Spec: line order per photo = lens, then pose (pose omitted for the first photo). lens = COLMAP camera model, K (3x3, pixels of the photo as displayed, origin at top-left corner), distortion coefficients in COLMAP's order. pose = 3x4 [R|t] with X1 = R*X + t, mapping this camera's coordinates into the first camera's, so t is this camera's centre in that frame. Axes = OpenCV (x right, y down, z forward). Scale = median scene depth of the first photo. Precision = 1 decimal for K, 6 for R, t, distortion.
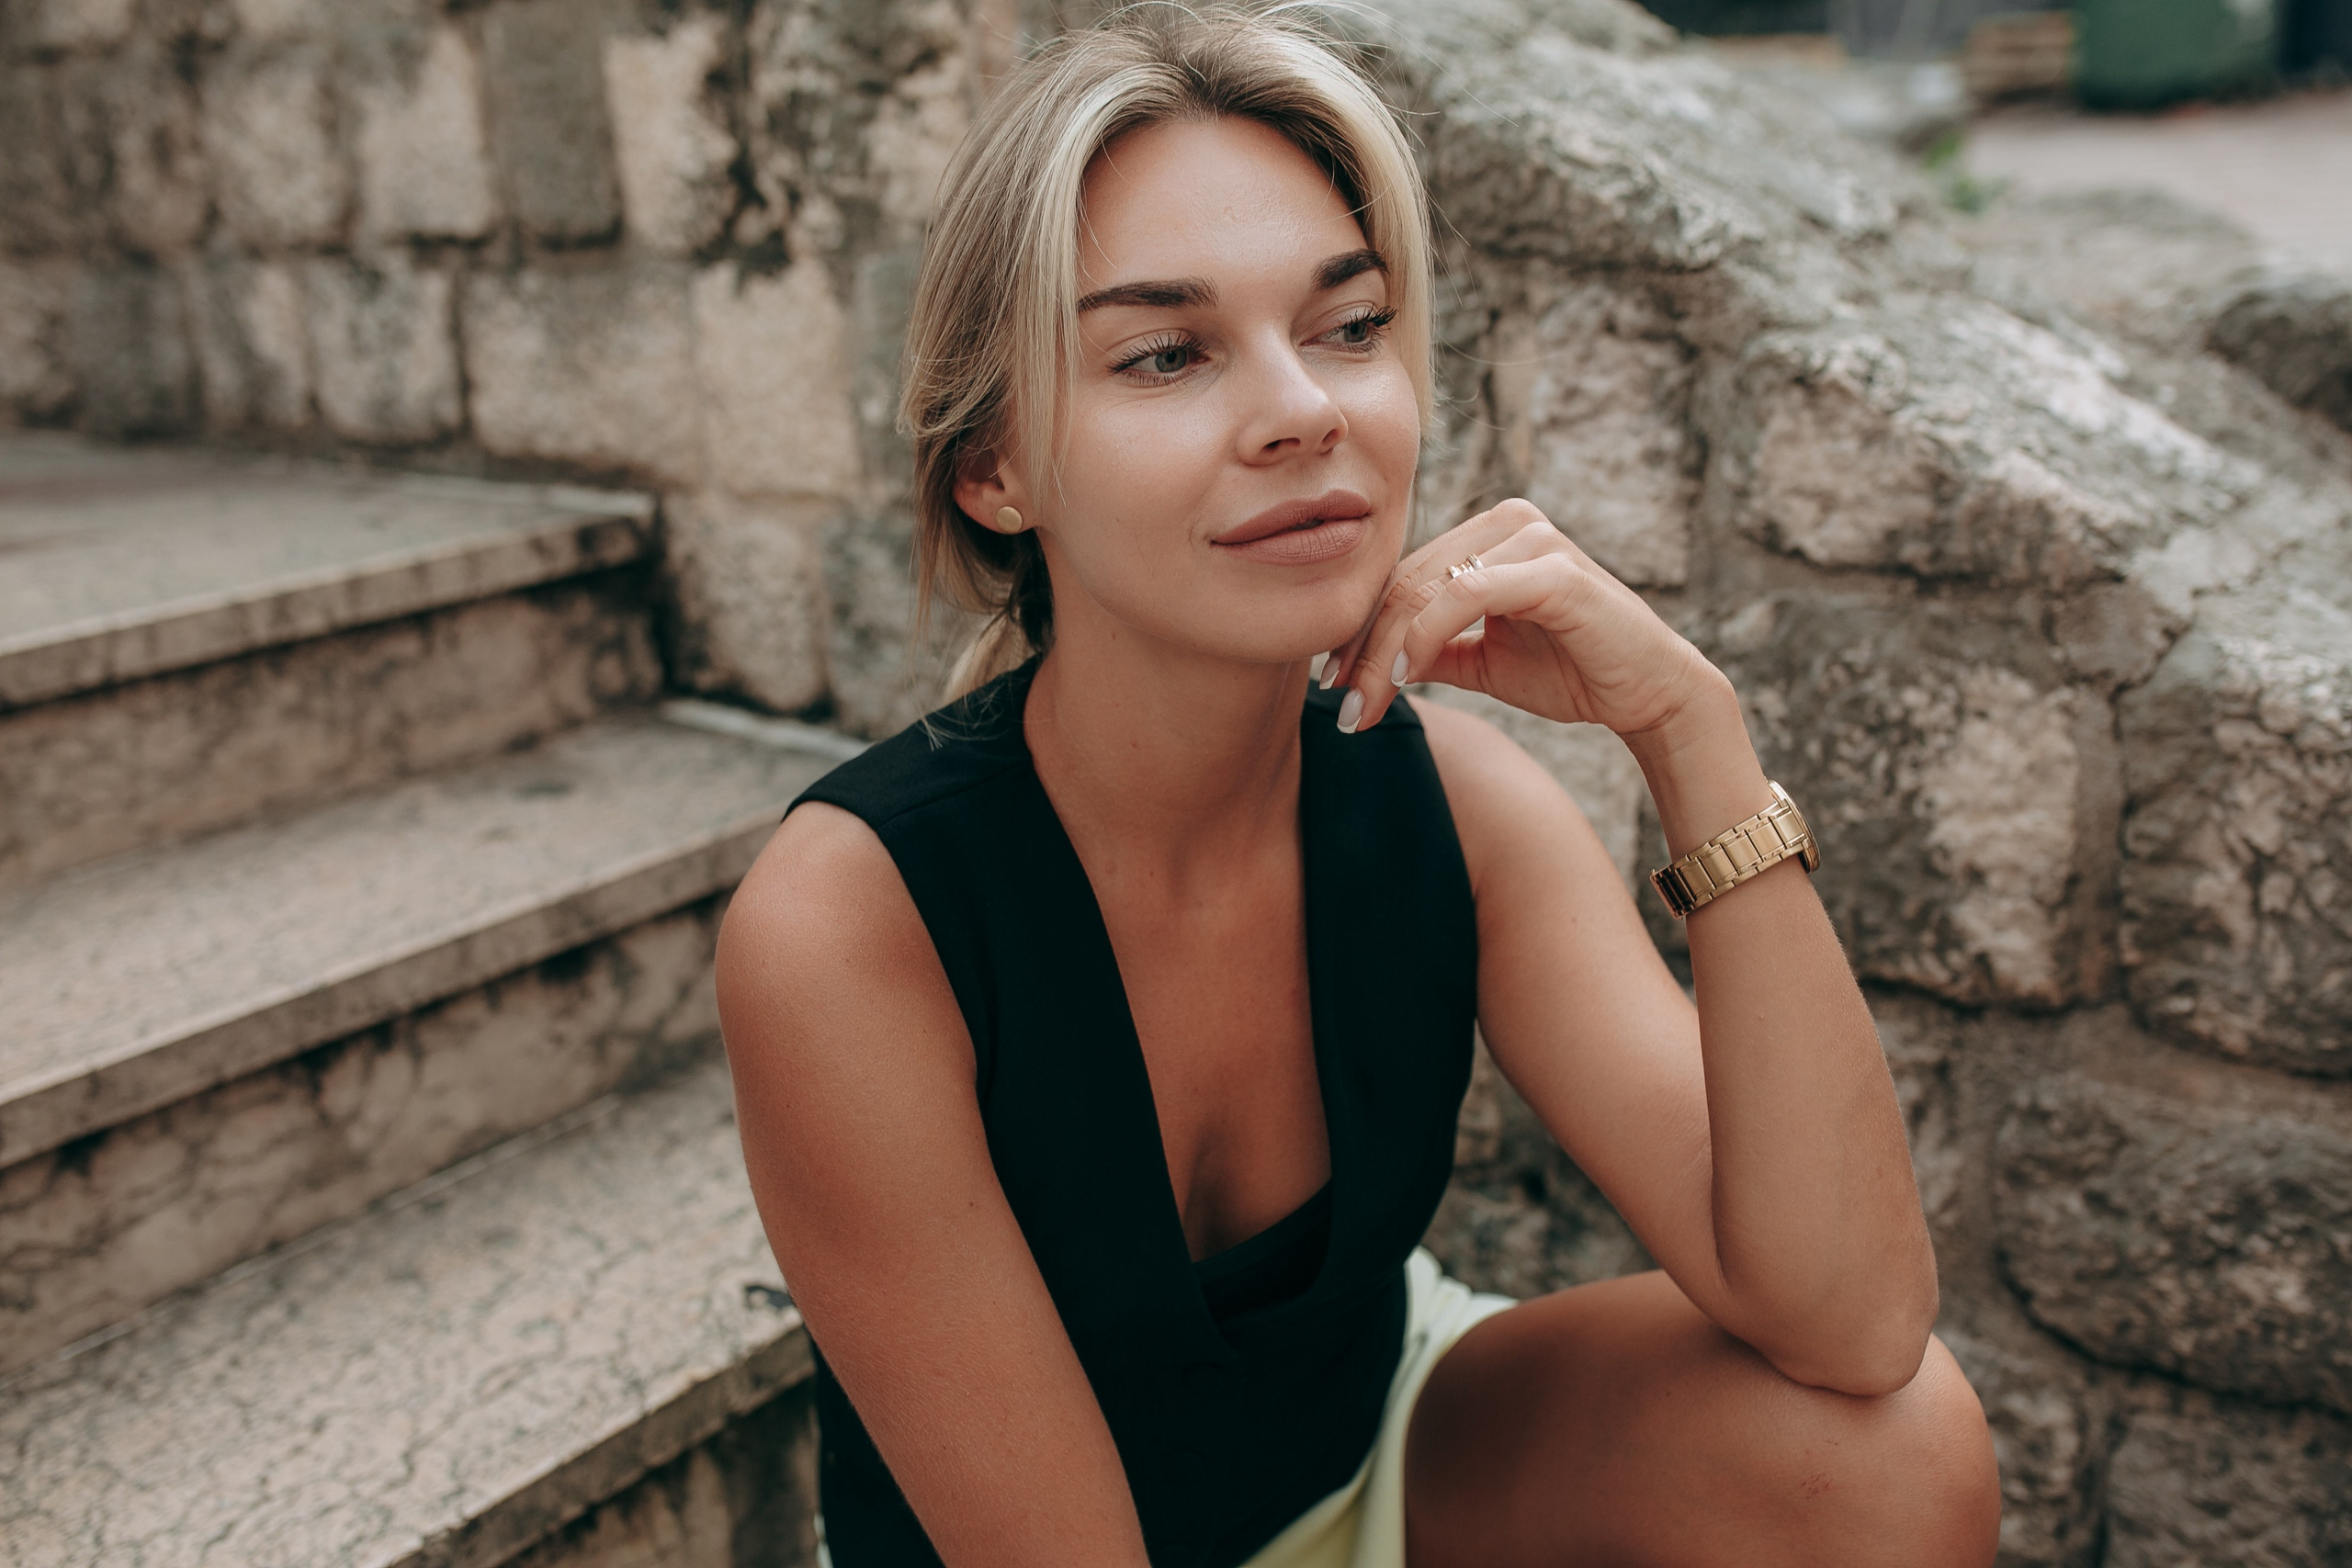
lens RADIAL K [[2243.7, 0, 1080.9], [0, 2243.7, 779.4], [0, 0, 1]] dist [-0.062789, 0.076705]
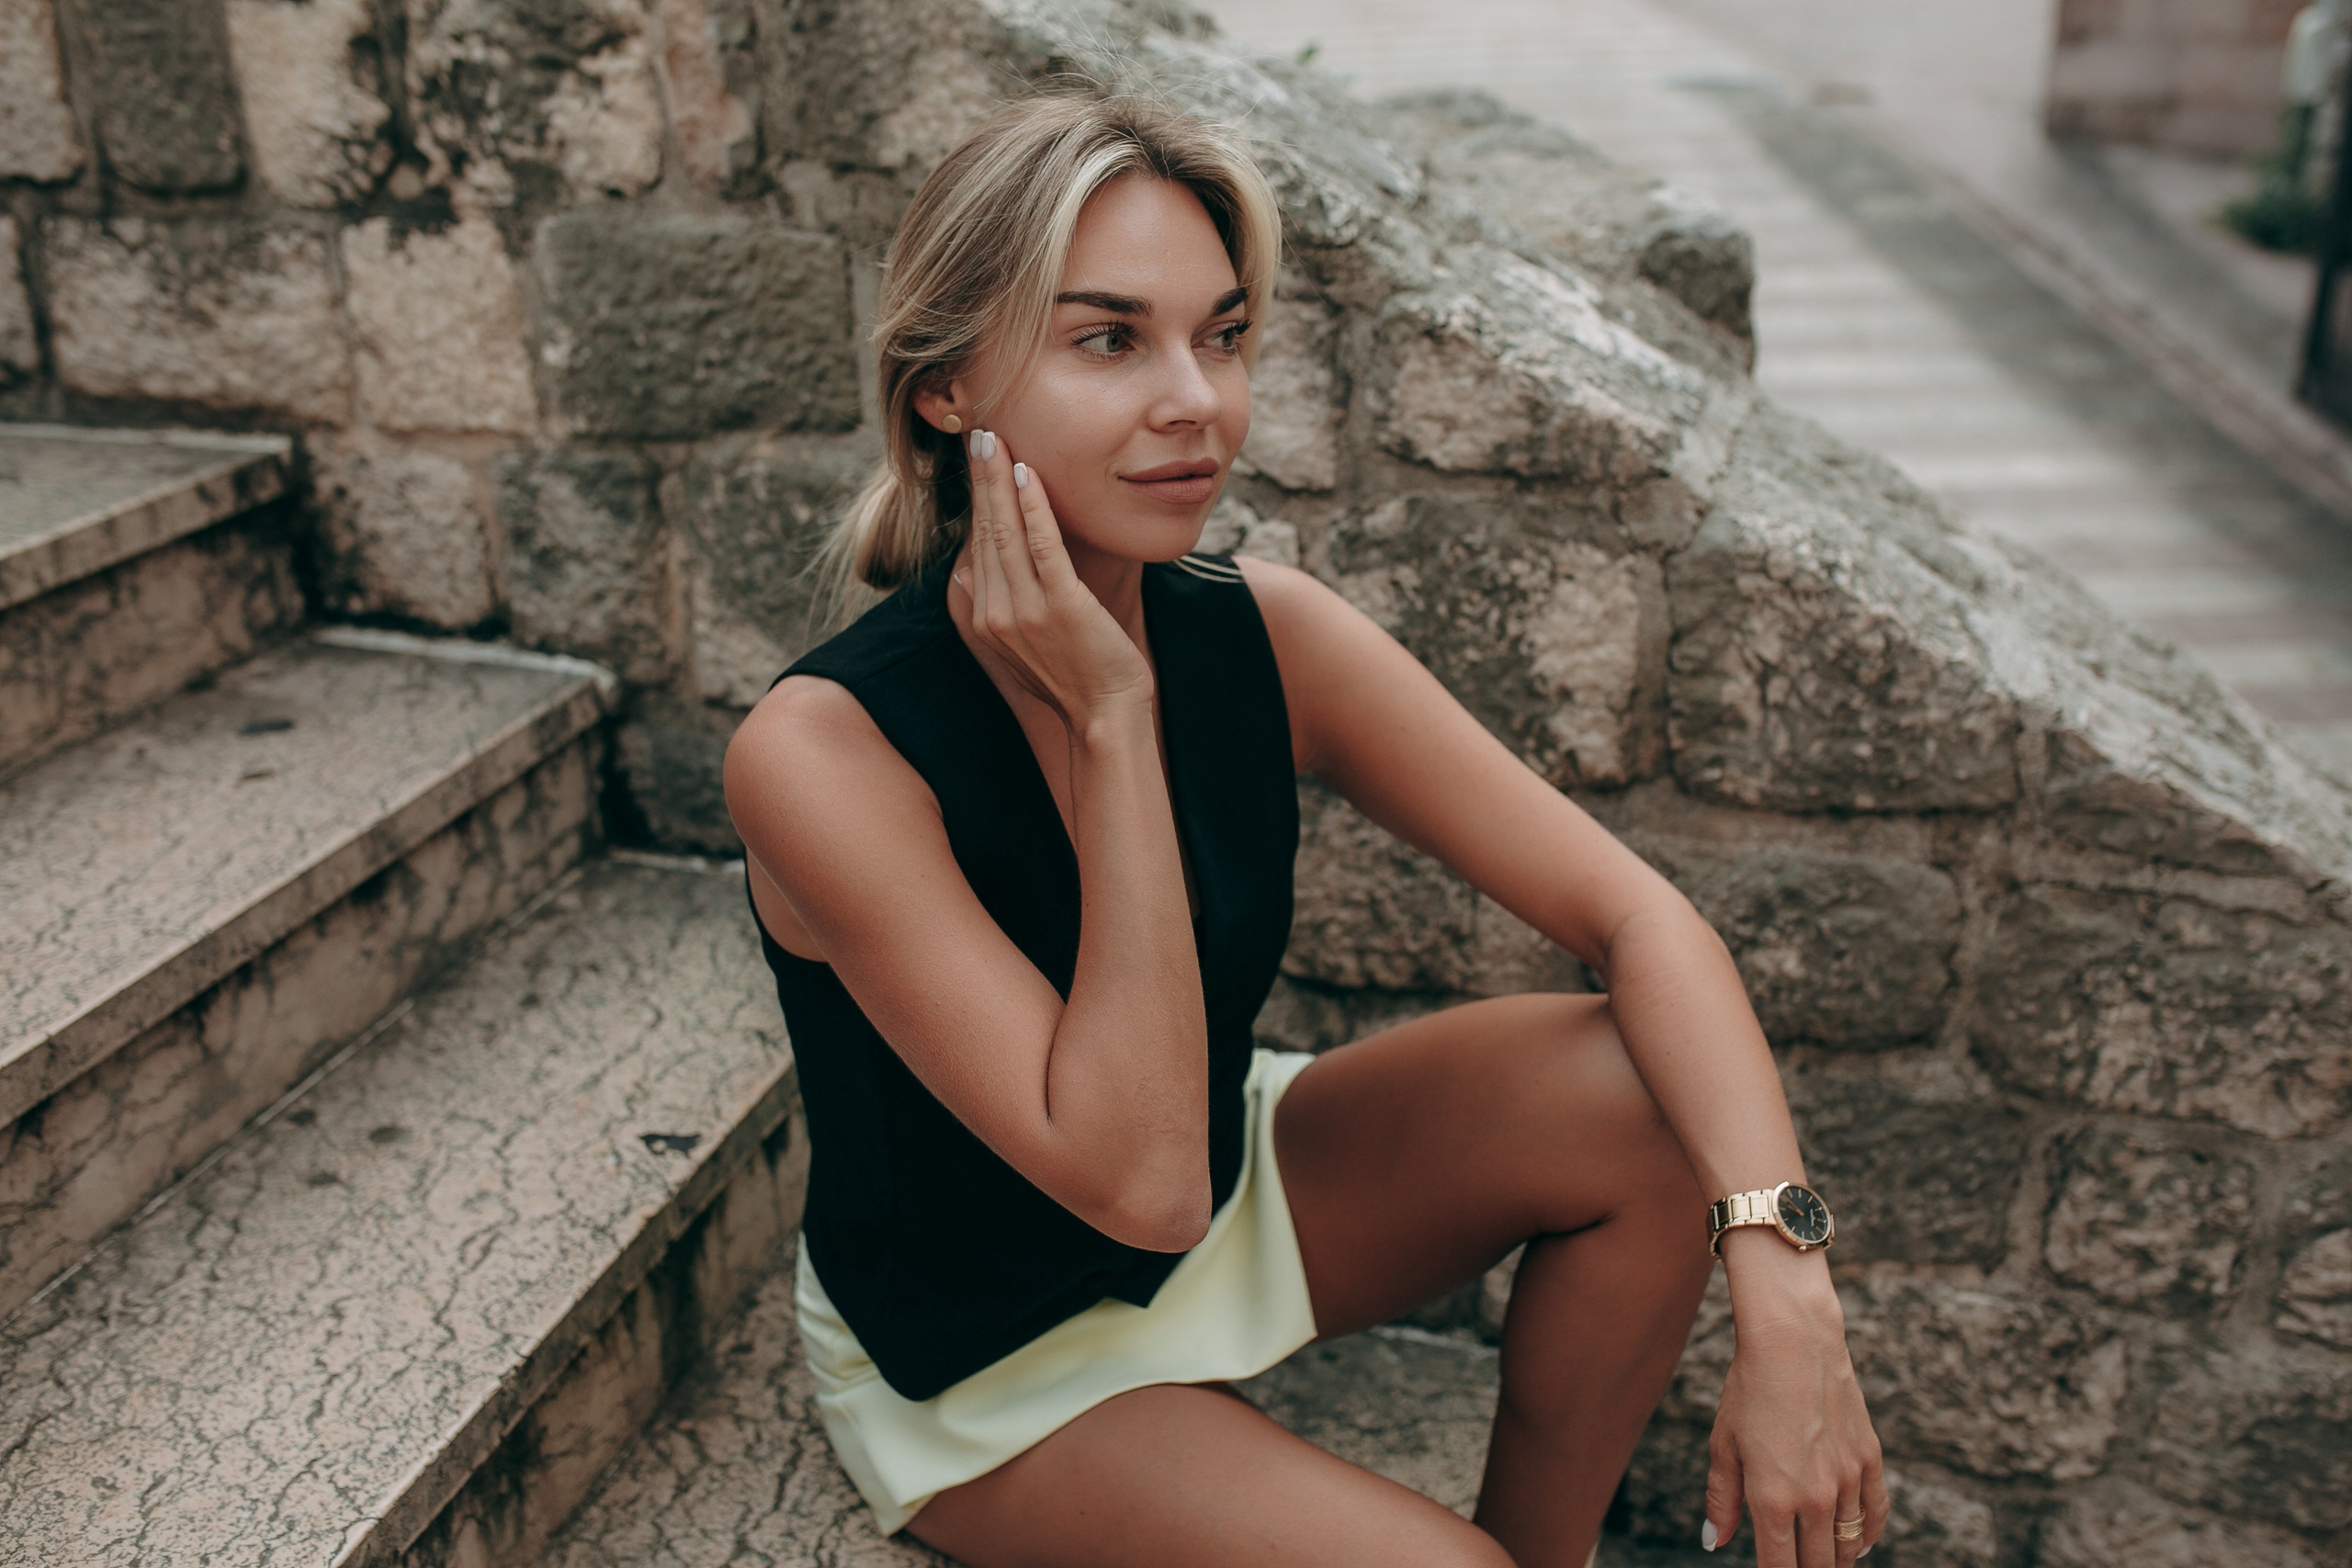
lens RADIAL K [[2243.7, 0, 1080.9], [0, 2243.7, 779.4], [0, 0, 1]] dist [-0.062789, 0.076705]
pose [[0.937677, -0.108298, 0.330202, -0.313657], [0.080143, 0.991978, 0.097760, -0.059053], [-0.338140, -0.065204, 0.938834, -0.176285]]
